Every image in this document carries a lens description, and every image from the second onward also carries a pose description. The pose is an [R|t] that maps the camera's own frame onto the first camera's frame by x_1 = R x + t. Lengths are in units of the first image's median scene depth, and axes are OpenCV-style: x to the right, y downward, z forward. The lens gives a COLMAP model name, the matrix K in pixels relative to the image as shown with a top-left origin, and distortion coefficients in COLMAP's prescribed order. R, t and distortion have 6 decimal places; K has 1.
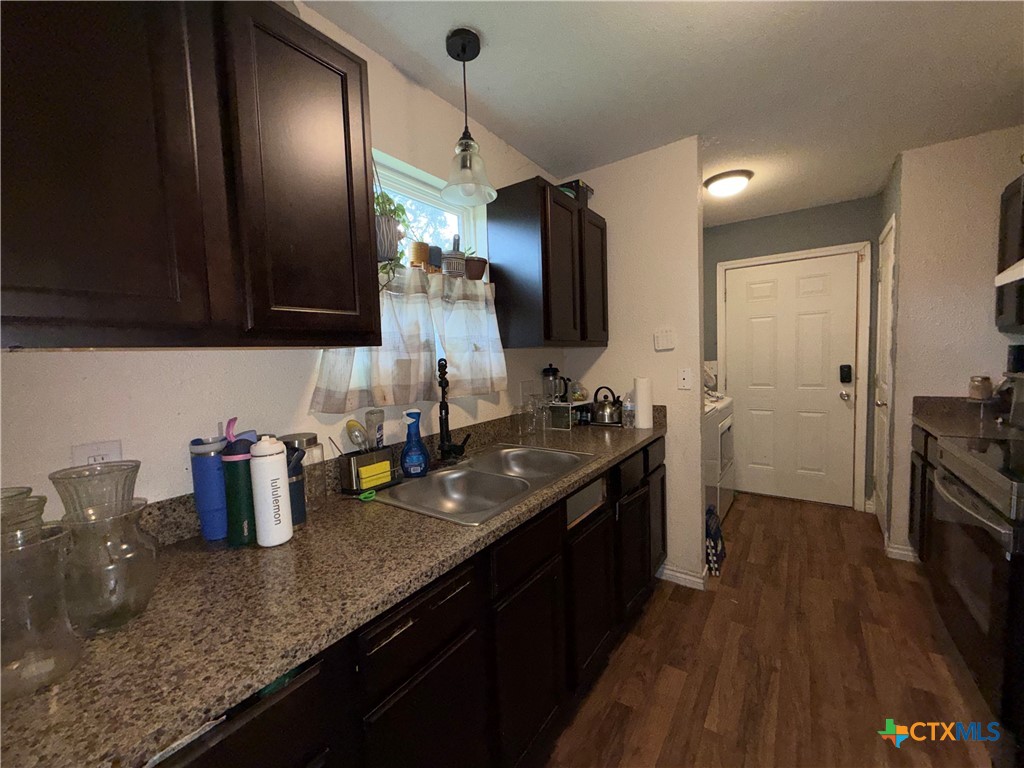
lens RADIAL K [[408.8, 0, 509.9], [0, 408.8, 382.3], [0, 0, 1]] dist [0.000691, 0.000086]
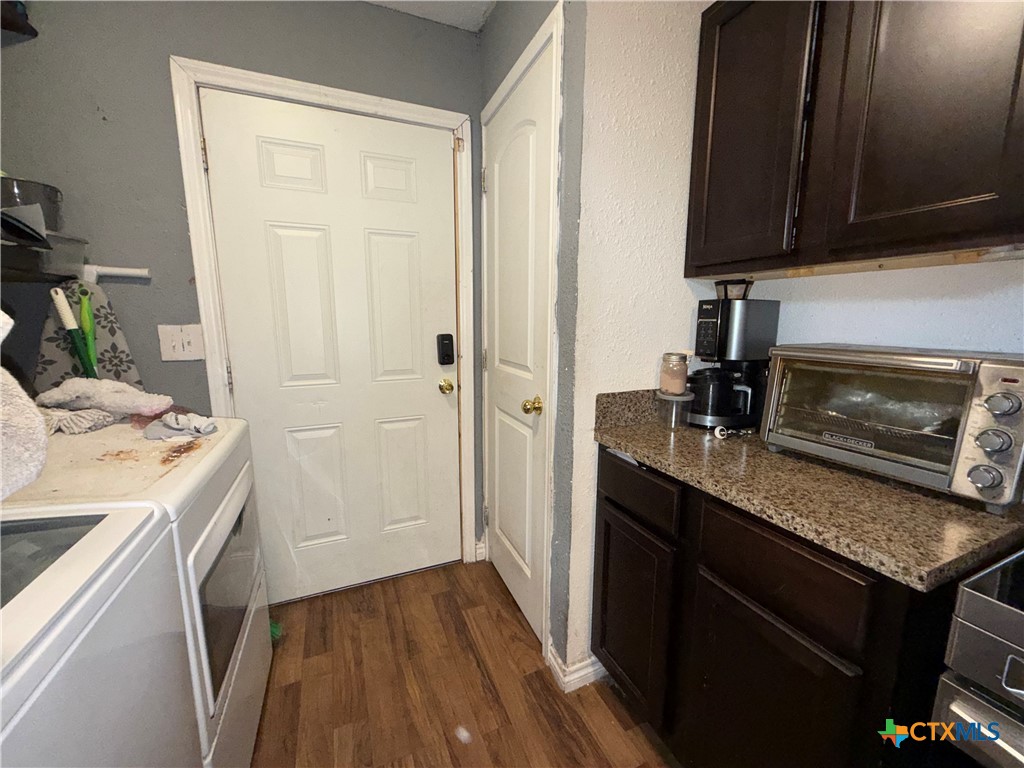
lens RADIAL K [[408.8, 0, 509.9], [0, 408.8, 382.3], [0, 0, 1]] dist [0.000691, 0.000086]
pose [[0.514408, -0.100317, 0.851658, 0.495396], [0.037001, 0.994806, 0.094829, -0.034623], [-0.856747, -0.017269, 0.515448, 0.835172]]
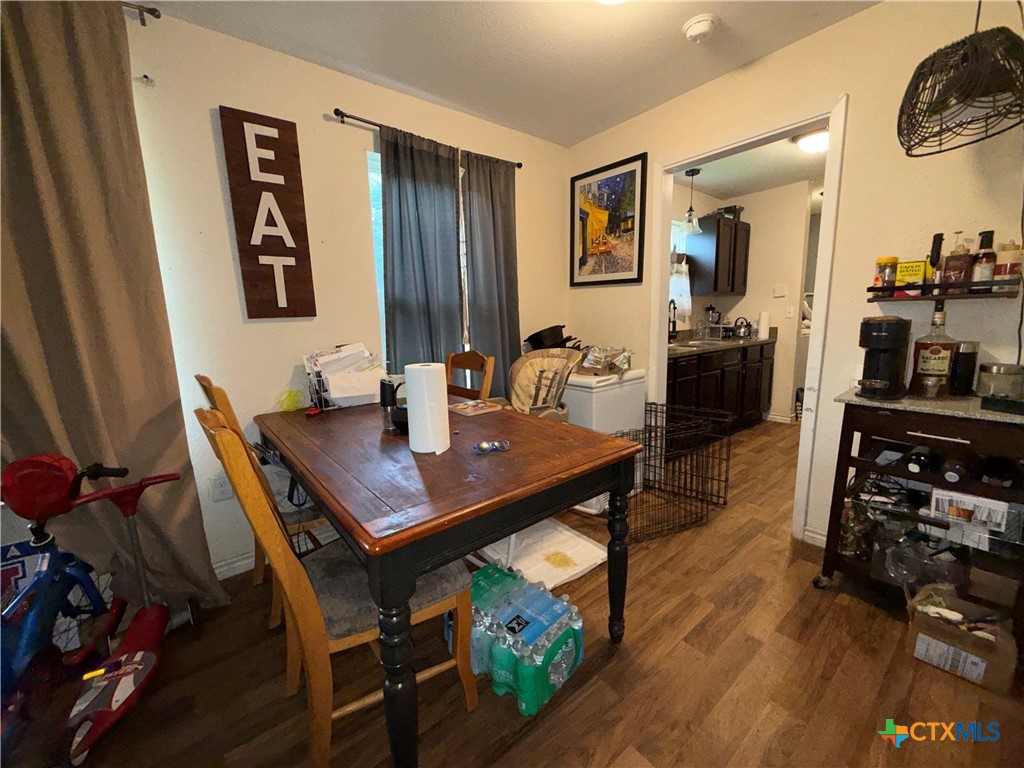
lens RADIAL K [[408.8, 0, 509.9], [0, 408.8, 382.3], [0, 0, 1]] dist [0.000691, 0.000086]
pose [[0.962708, 0.050265, -0.265832, -0.271071], [-0.023086, 0.994268, 0.104395, 0.133731], [0.269556, -0.094365, 0.958350, -1.082803]]
